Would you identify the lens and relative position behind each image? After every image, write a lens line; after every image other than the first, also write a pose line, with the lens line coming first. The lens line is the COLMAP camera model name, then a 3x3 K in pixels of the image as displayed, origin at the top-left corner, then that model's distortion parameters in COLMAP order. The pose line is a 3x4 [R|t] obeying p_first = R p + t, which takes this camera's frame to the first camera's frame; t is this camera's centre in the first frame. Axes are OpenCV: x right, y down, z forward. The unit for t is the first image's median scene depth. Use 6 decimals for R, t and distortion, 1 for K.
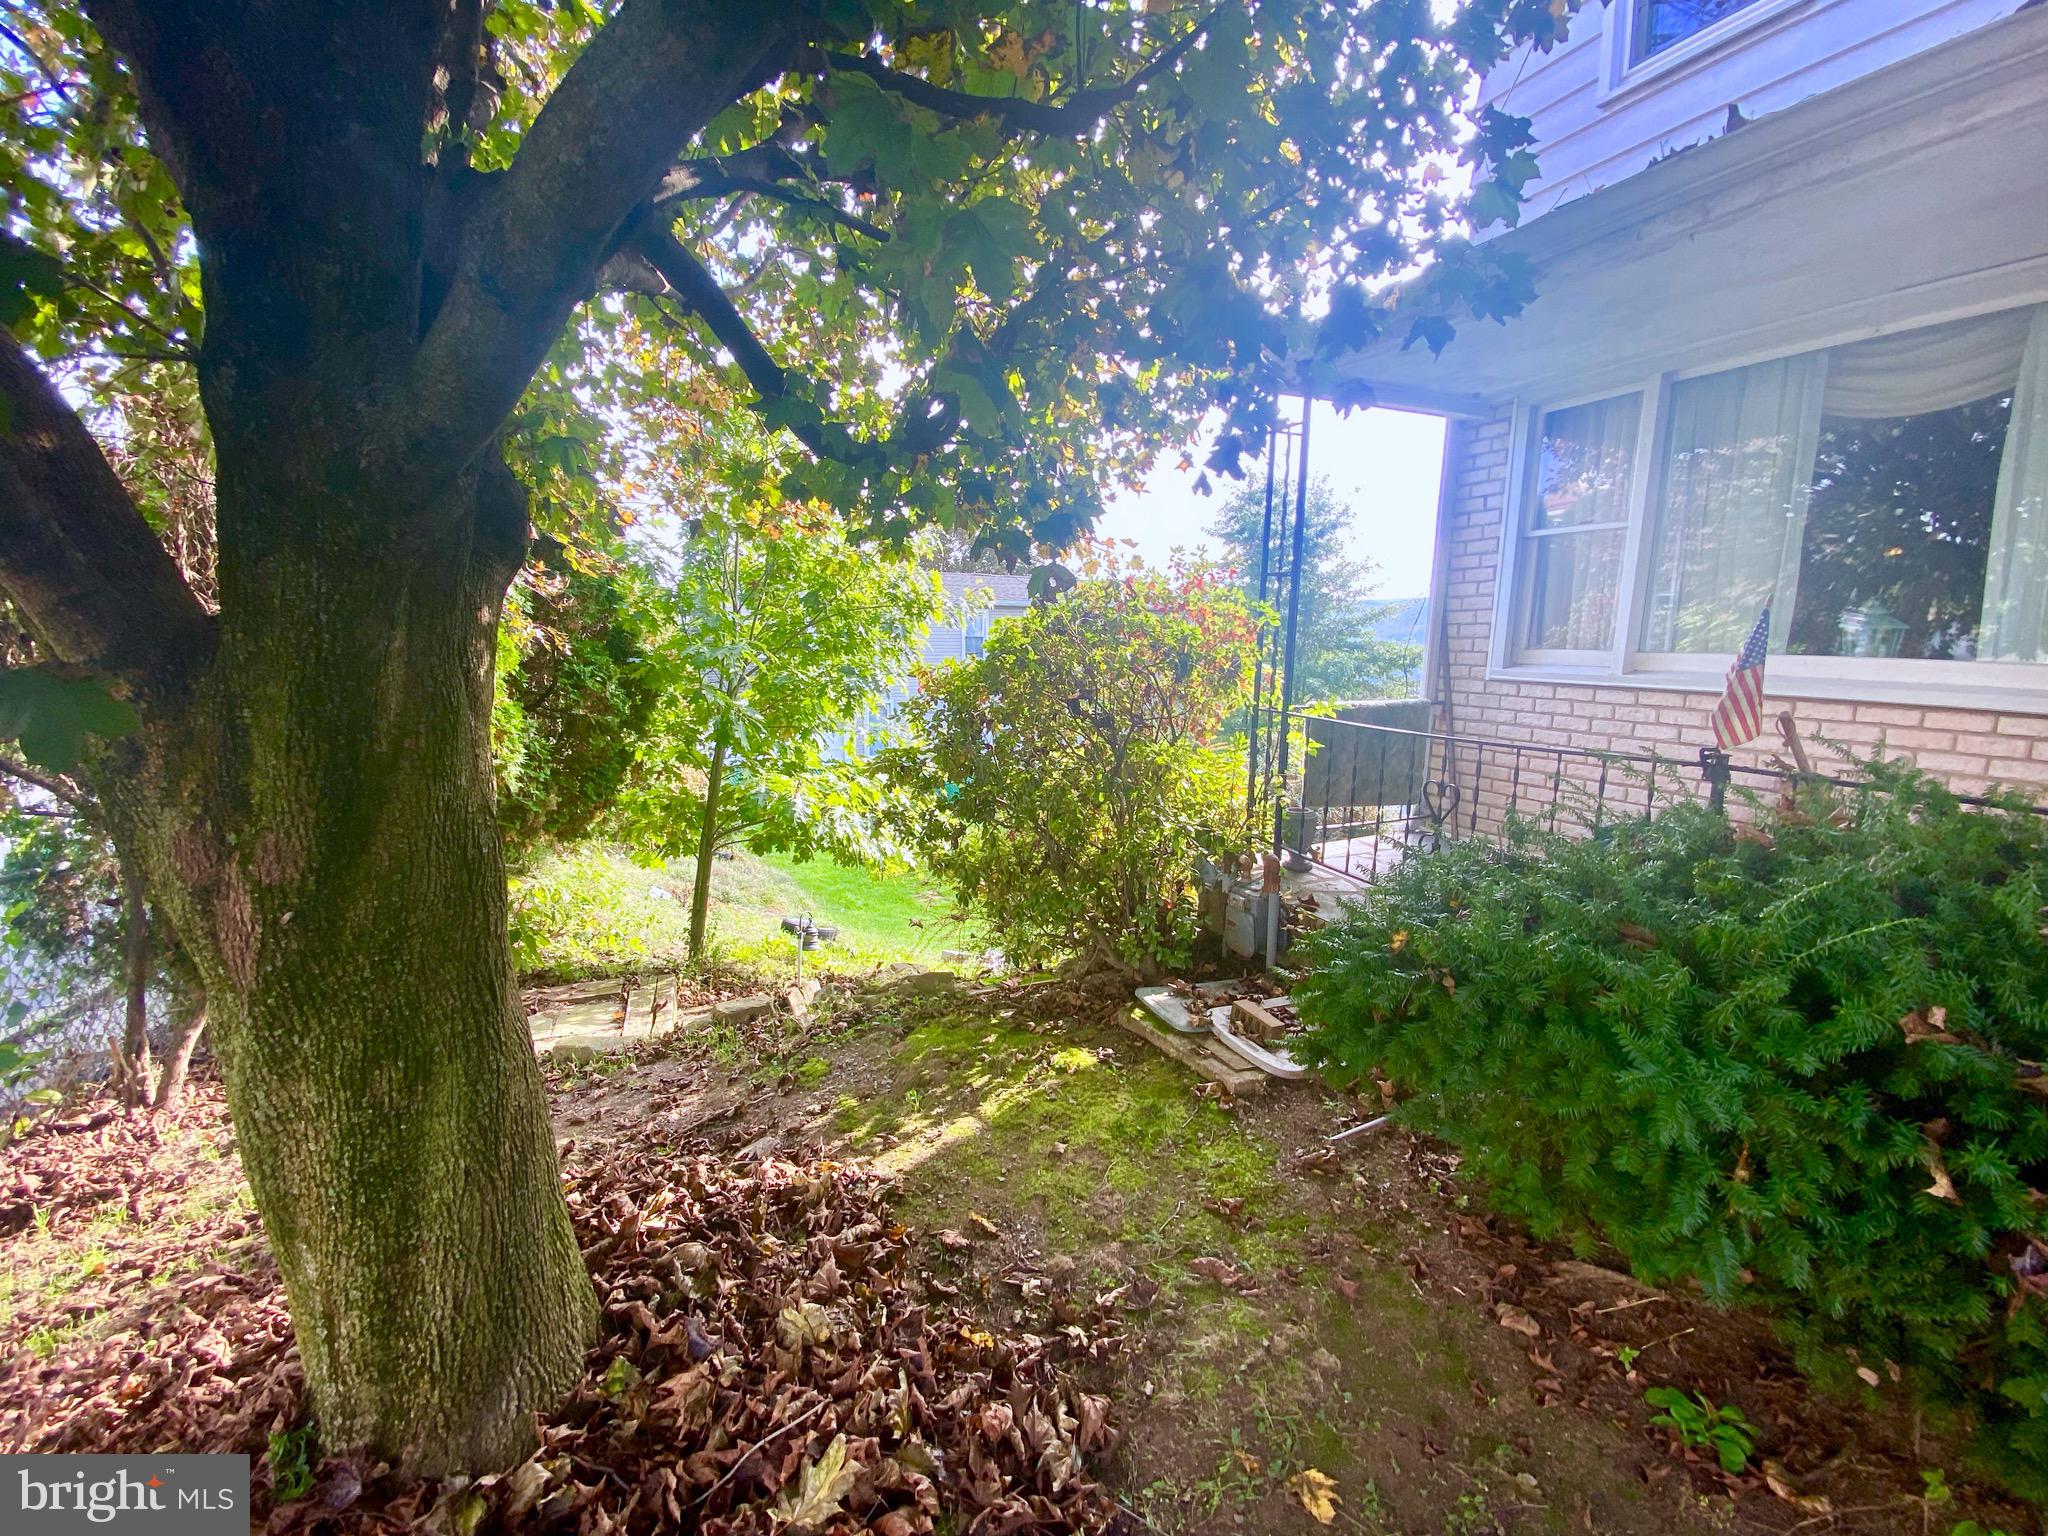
lens RADIAL K [[832.5, 0, 1020.4], [0, 832.5, 777.7], [0, 0, 1]] dist [0.004577, -0.012282]
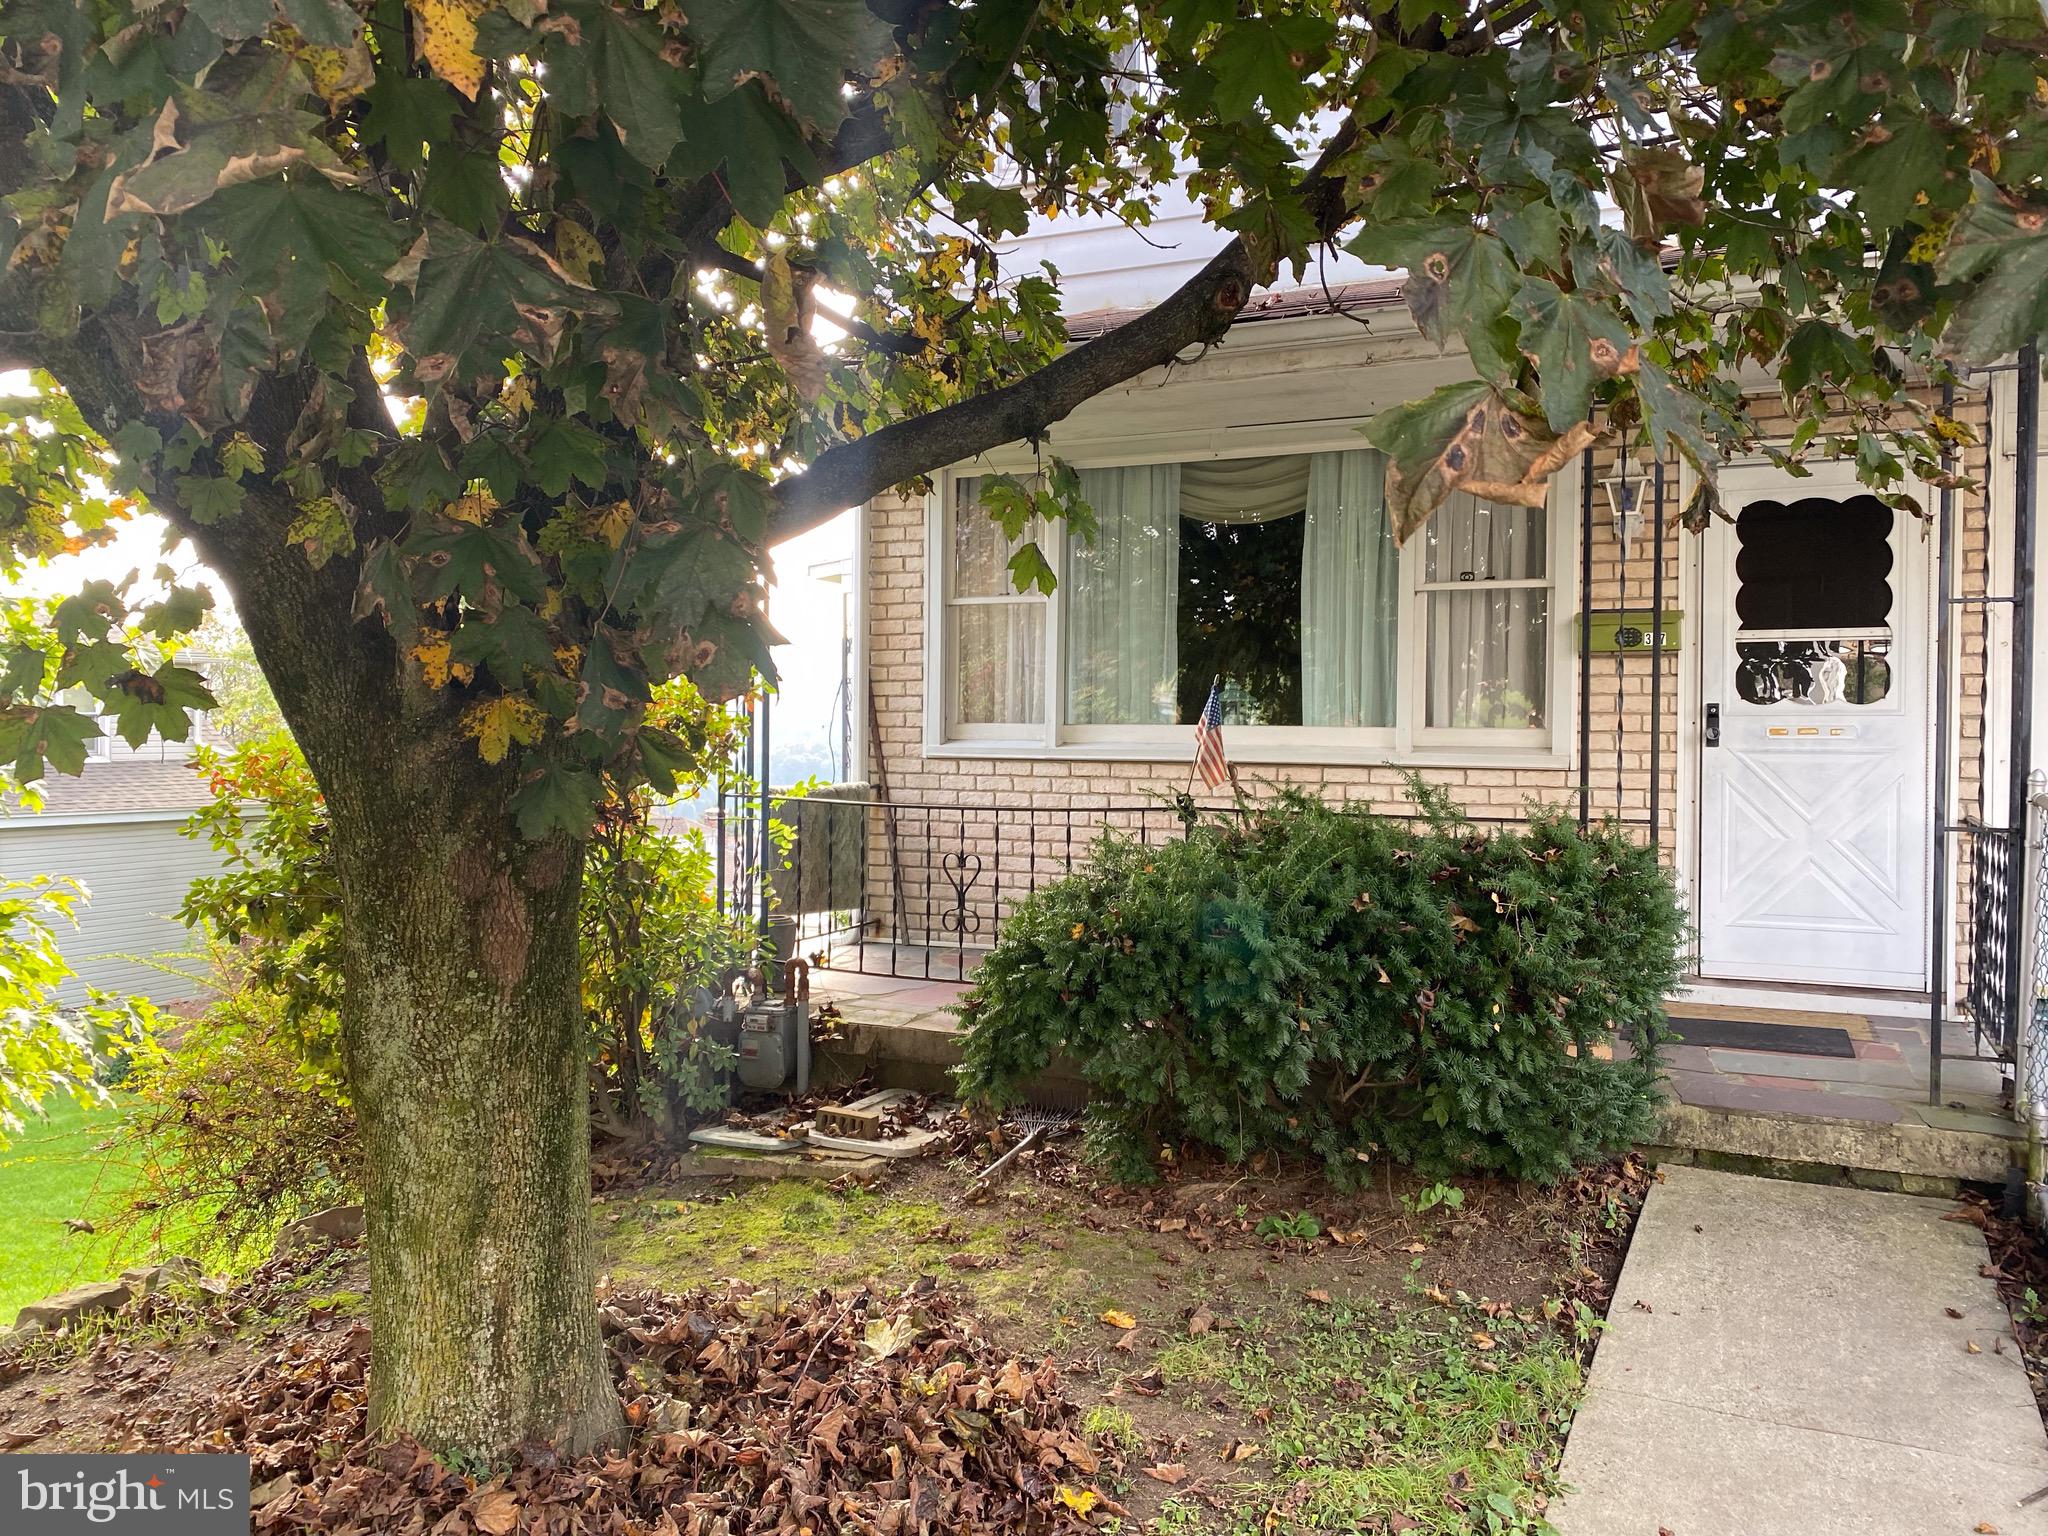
lens RADIAL K [[1545.0, 0, 1021.8], [0, 1545.0, 762.2], [0, 0, 1]] dist [0.006827, 0.000215]
pose [[0.749571, -0.021519, 0.661574, -0.550610], [0.113950, 0.988745, -0.096946, 0.071520], [-0.652042, 0.148054, 0.743587, -0.357538]]
